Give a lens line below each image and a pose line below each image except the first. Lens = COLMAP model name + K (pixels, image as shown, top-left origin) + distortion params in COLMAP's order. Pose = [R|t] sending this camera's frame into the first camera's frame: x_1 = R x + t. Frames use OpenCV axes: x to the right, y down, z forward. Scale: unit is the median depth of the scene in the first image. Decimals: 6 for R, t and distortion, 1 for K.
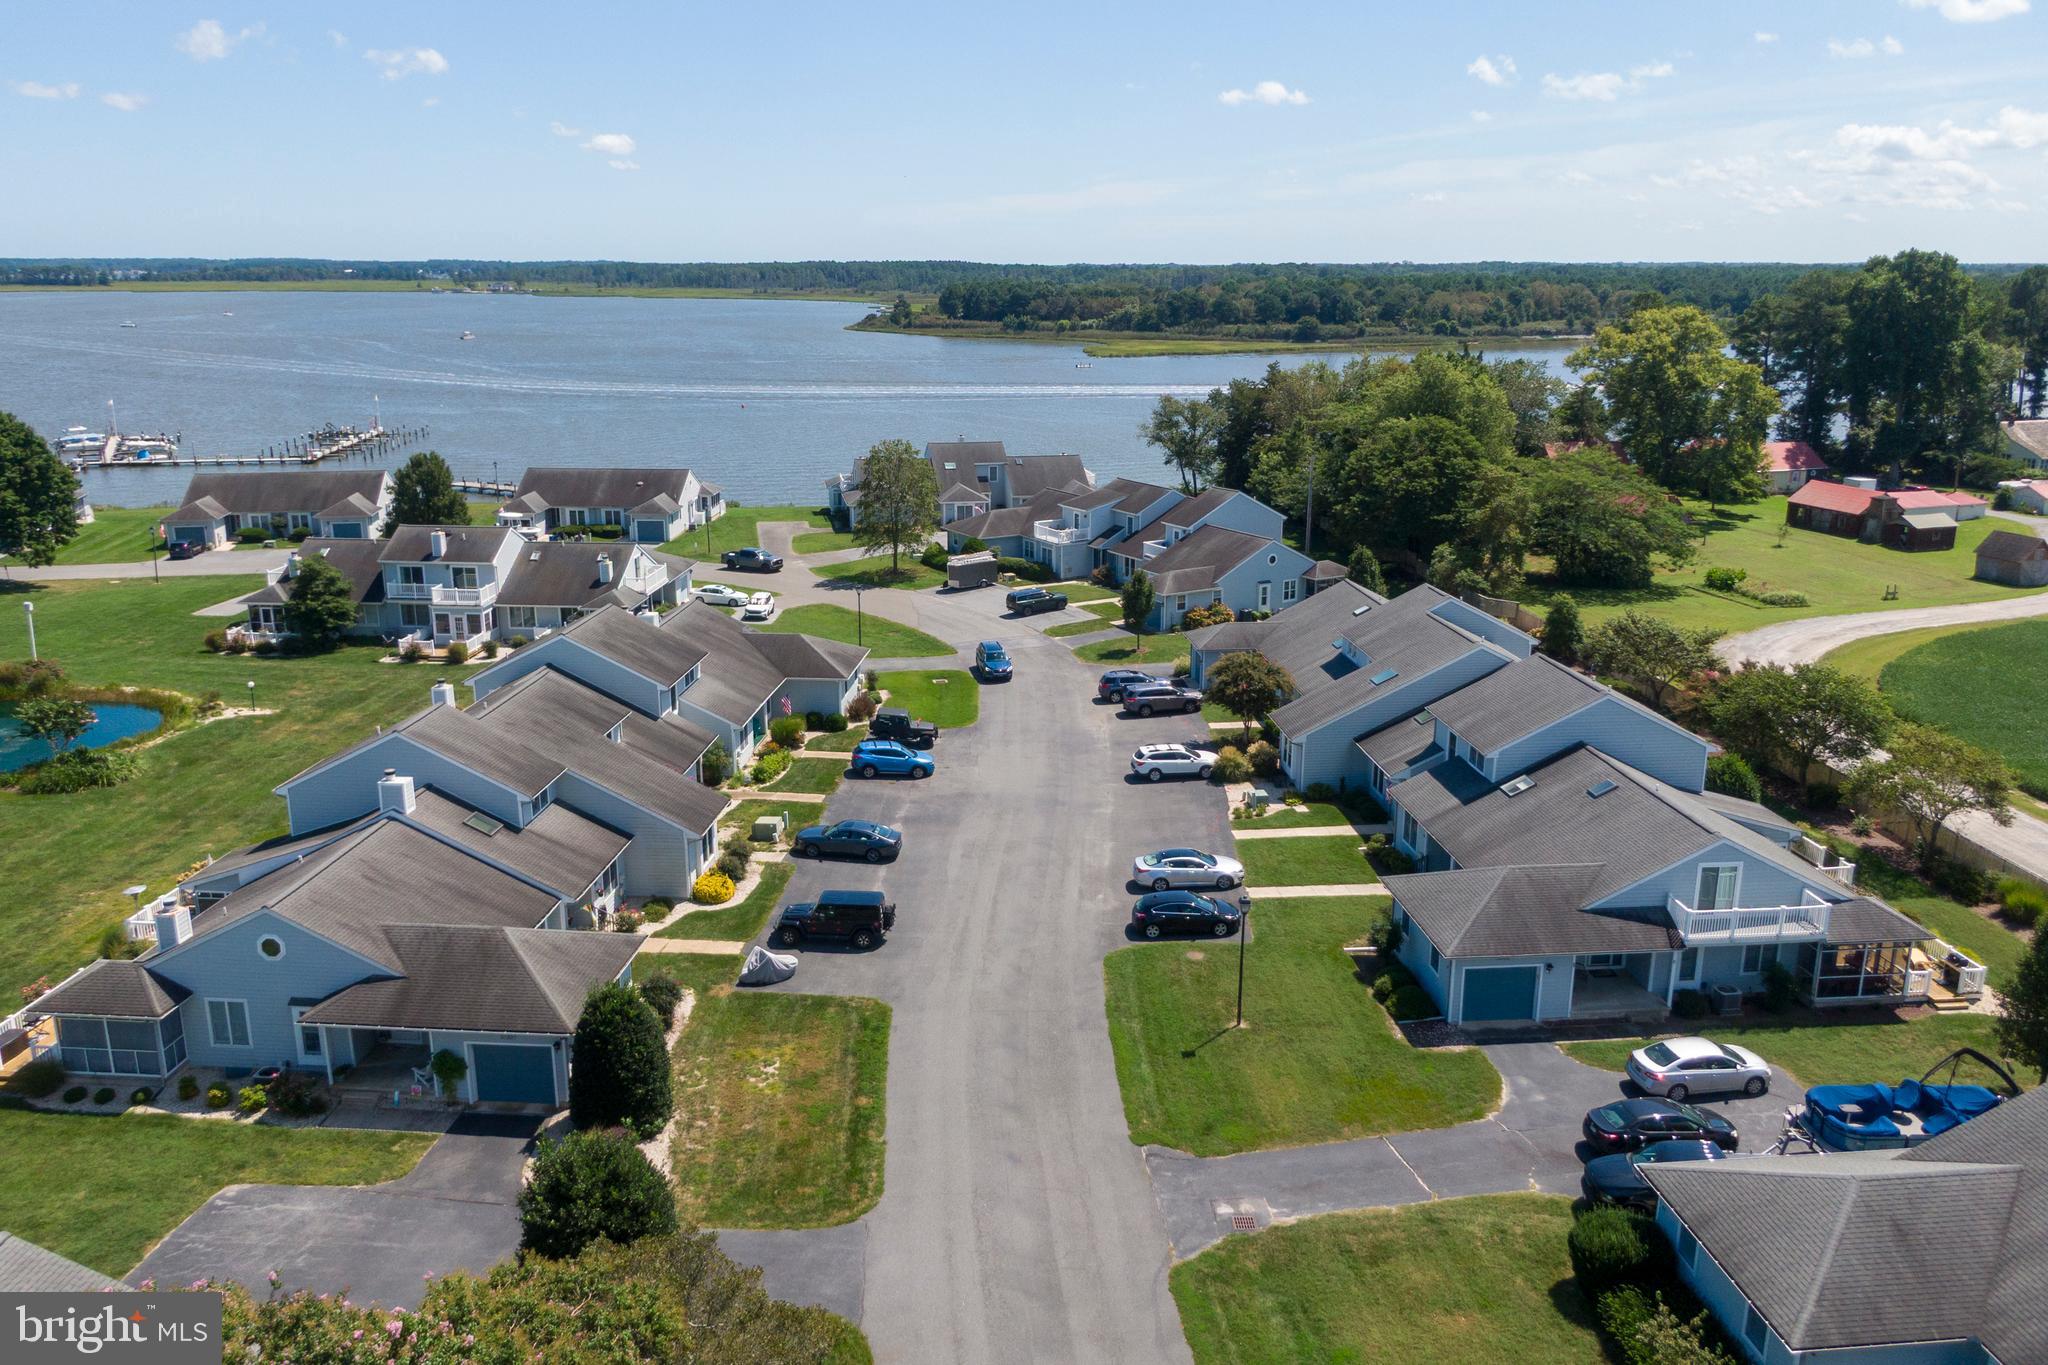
lens RADIAL K [[1503.4, 0, 1019.0], [0, 1503.4, 677.8], [0, 0, 1]] dist [0.068474, -0.089087]
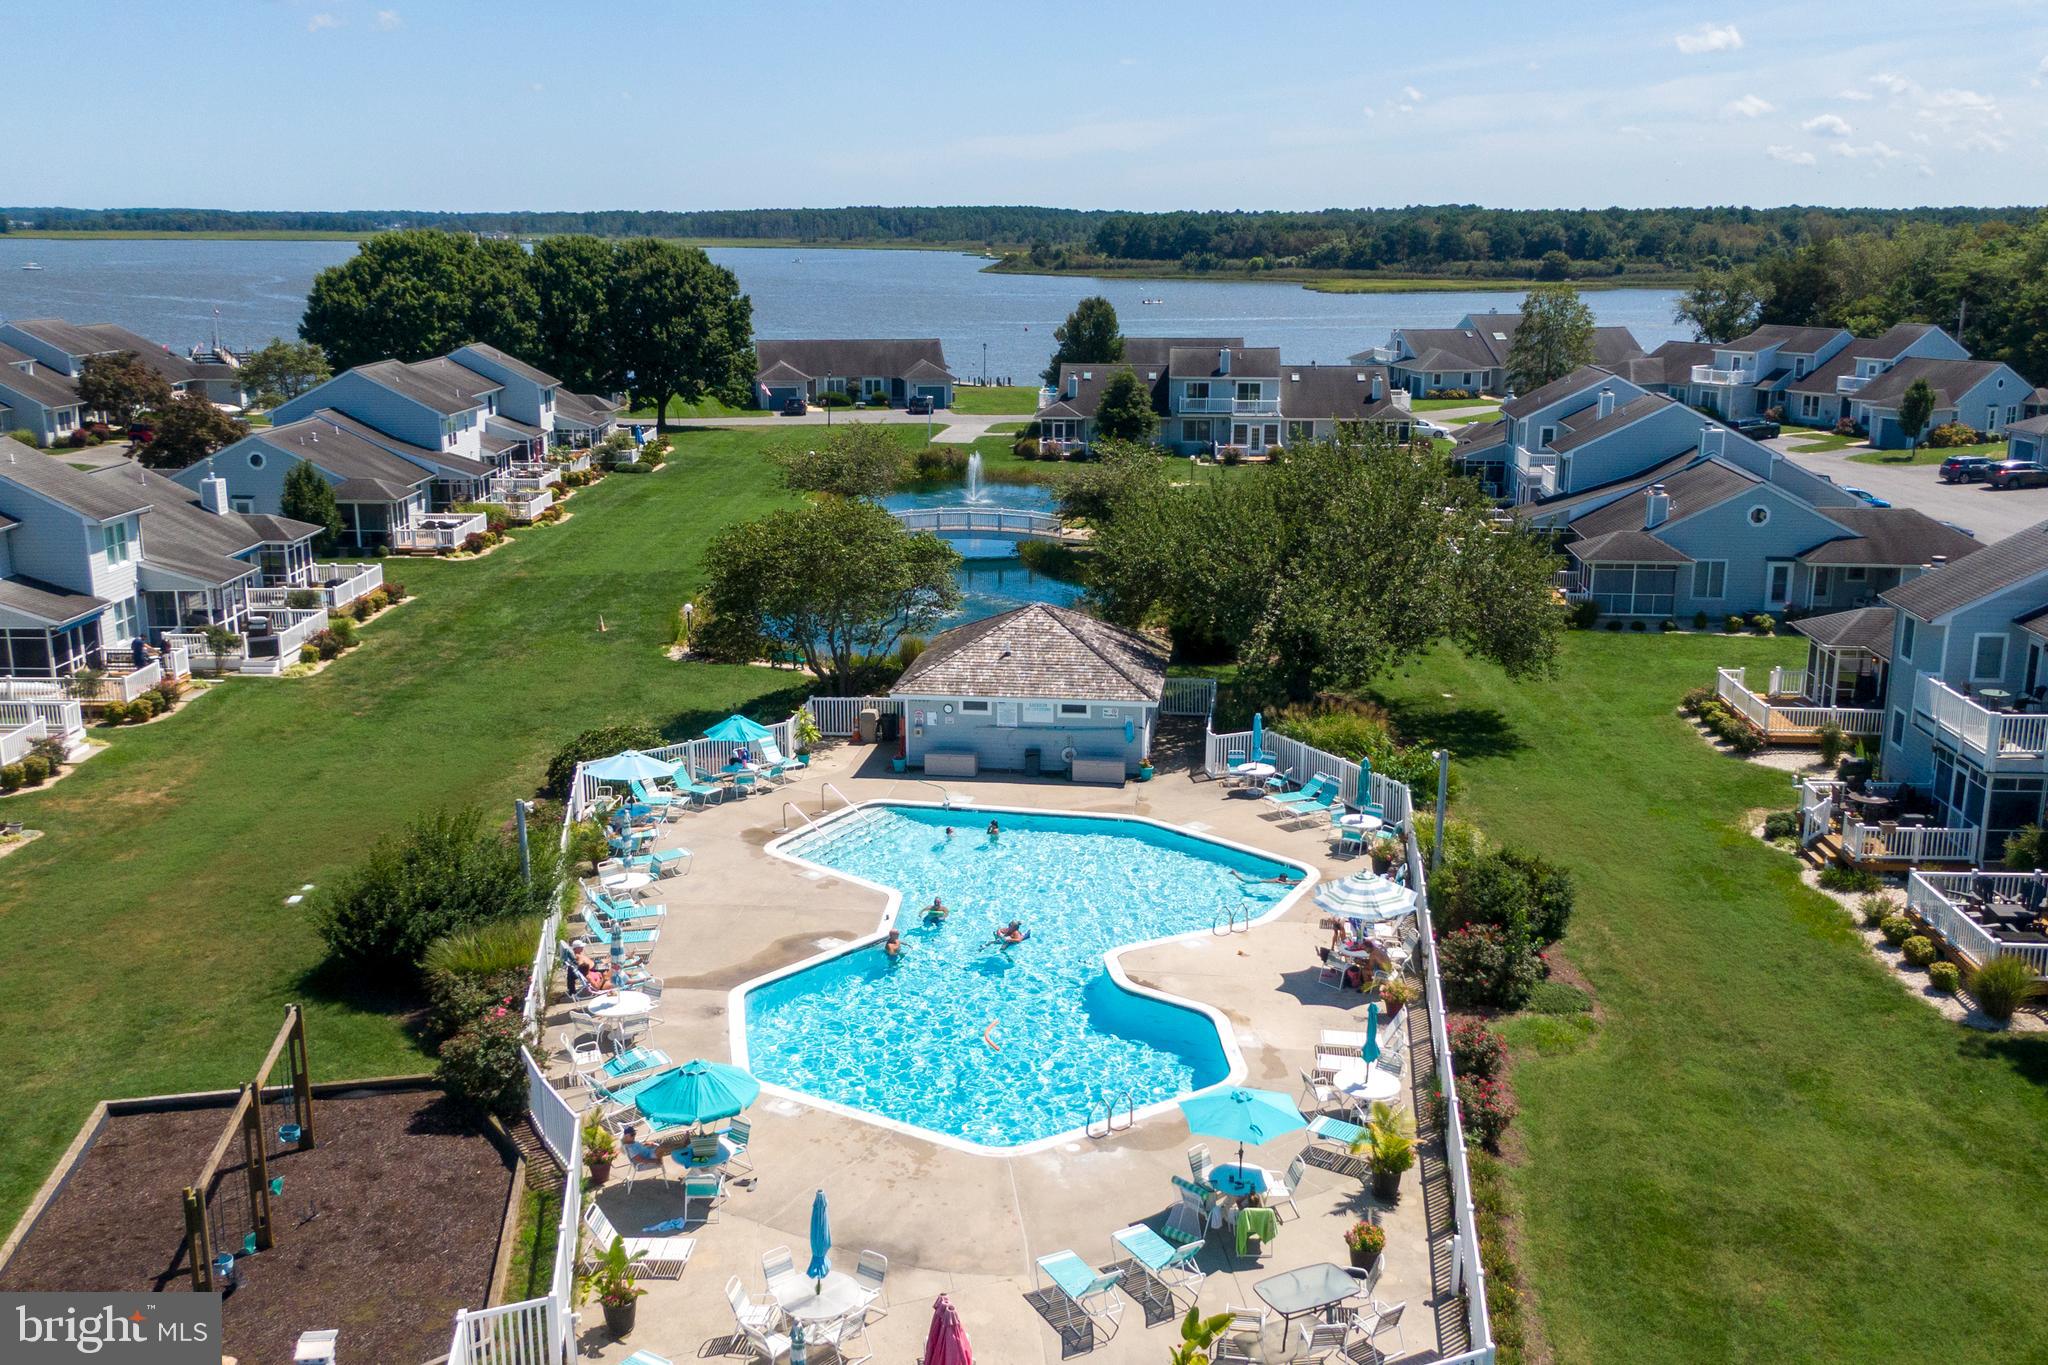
lens RADIAL K [[1865.0, 0, 1049.2], [0, 1865.0, 685.6], [0, 0, 1]] dist [0.032002, -0.022030]
pose [[0.999993, 0.000358, -0.003800, -0.087273], [-0.000442, 0.999751, -0.022297, 0.028650], [0.003791, 0.022298, 0.999744, -0.048828]]
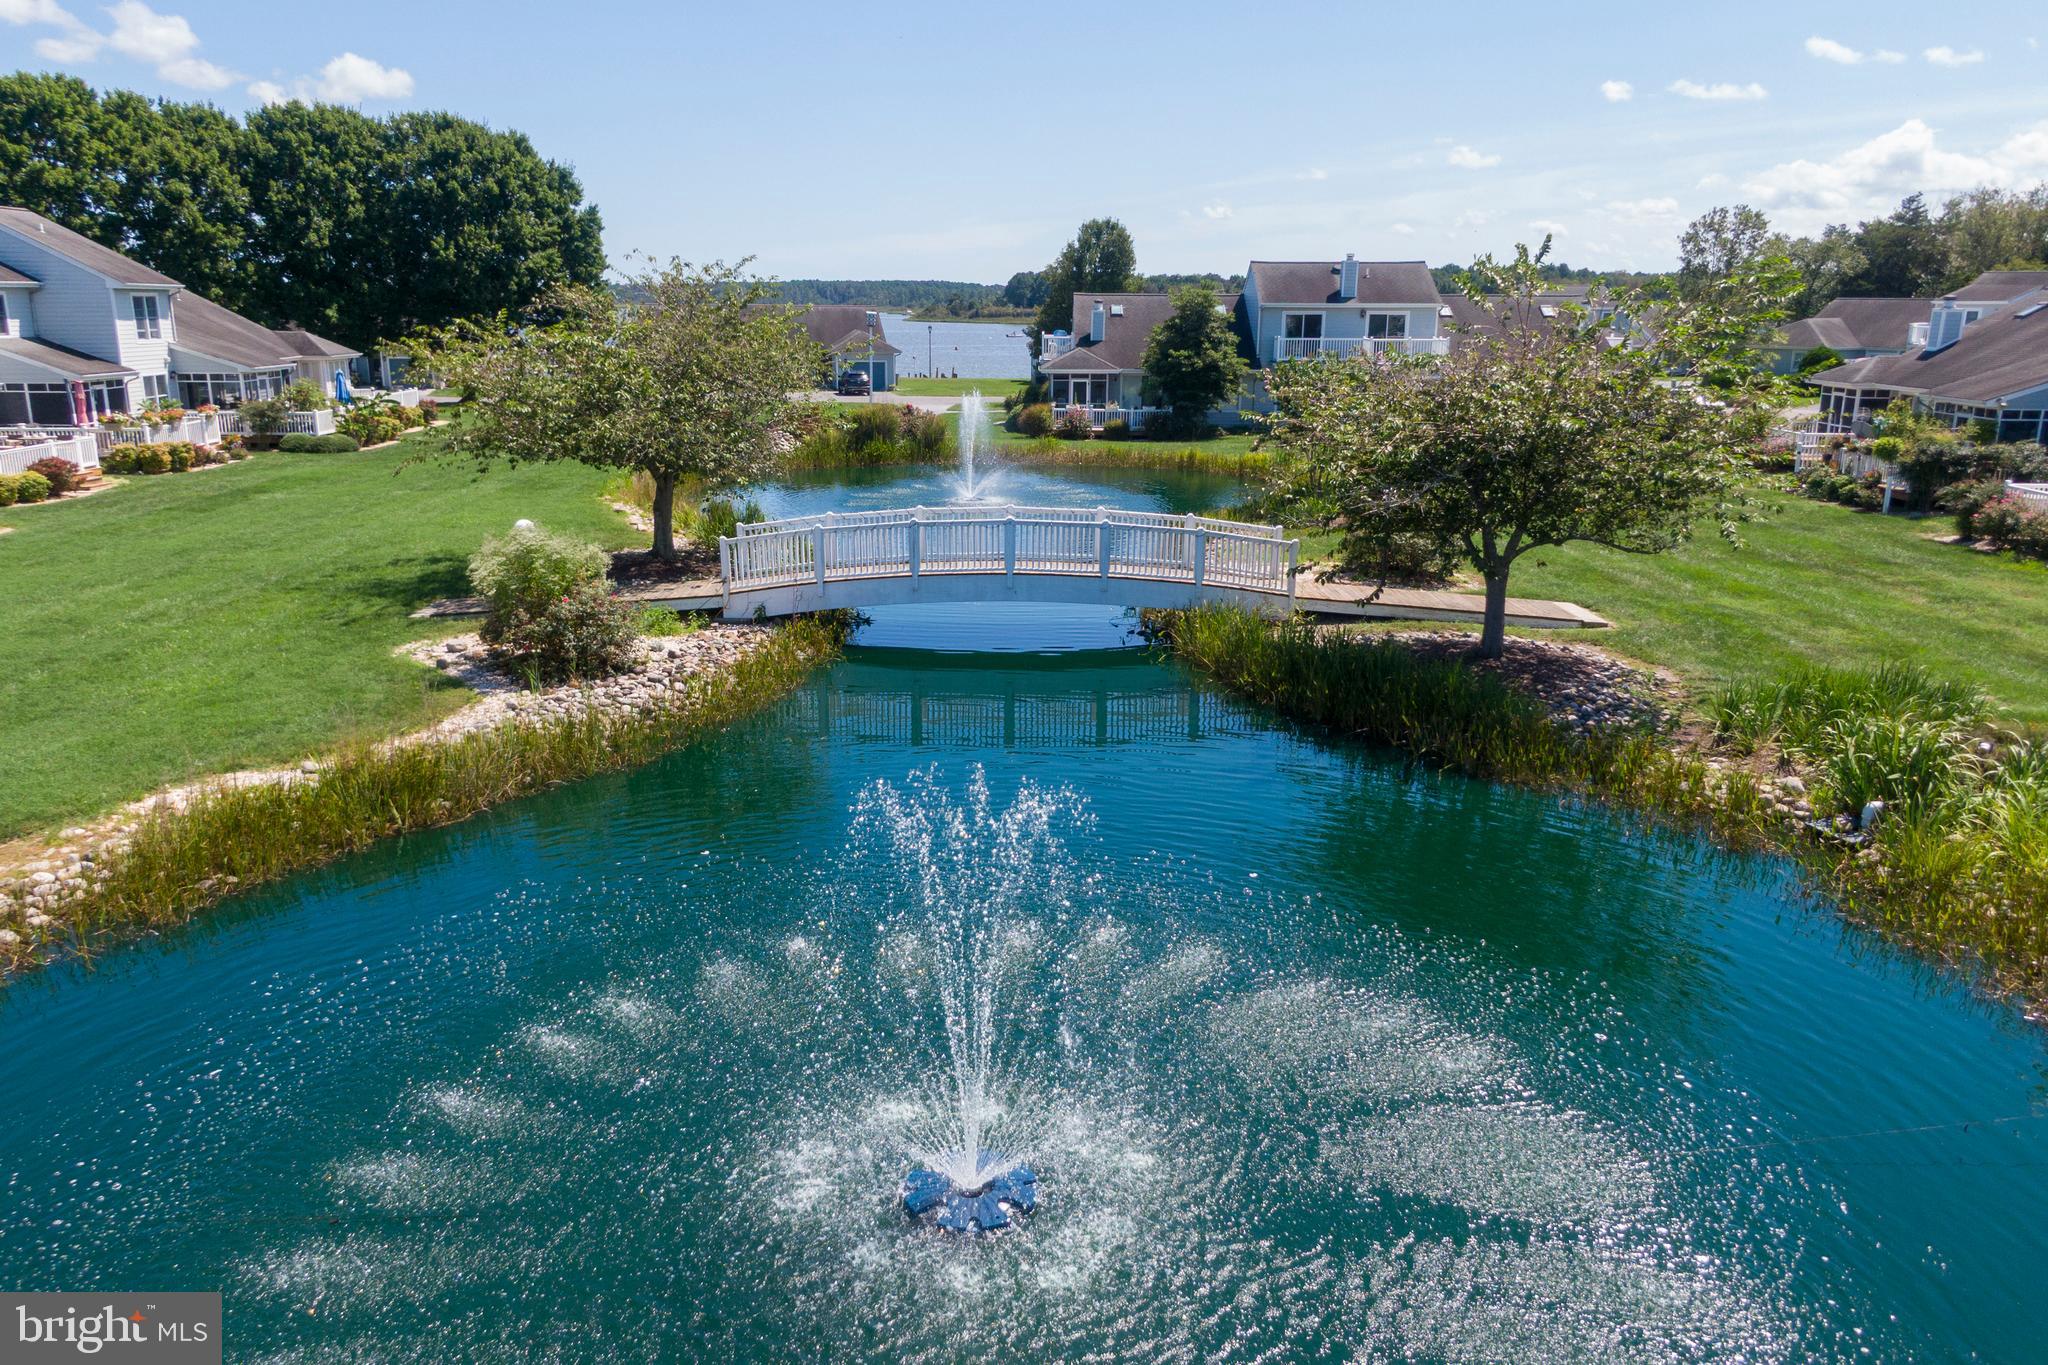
lens RADIAL K [[1454.5, 0, 1024.0], [0, 1454.5, 682.5], [0, 0, 1]] dist [0.049396, -0.077277]
pose [[0.999076, -0.008476, 0.042123, -0.095847], [0.008904, 0.999911, -0.009981, 0.015460], [-0.042034, 0.010347, 0.999063, 0.067940]]
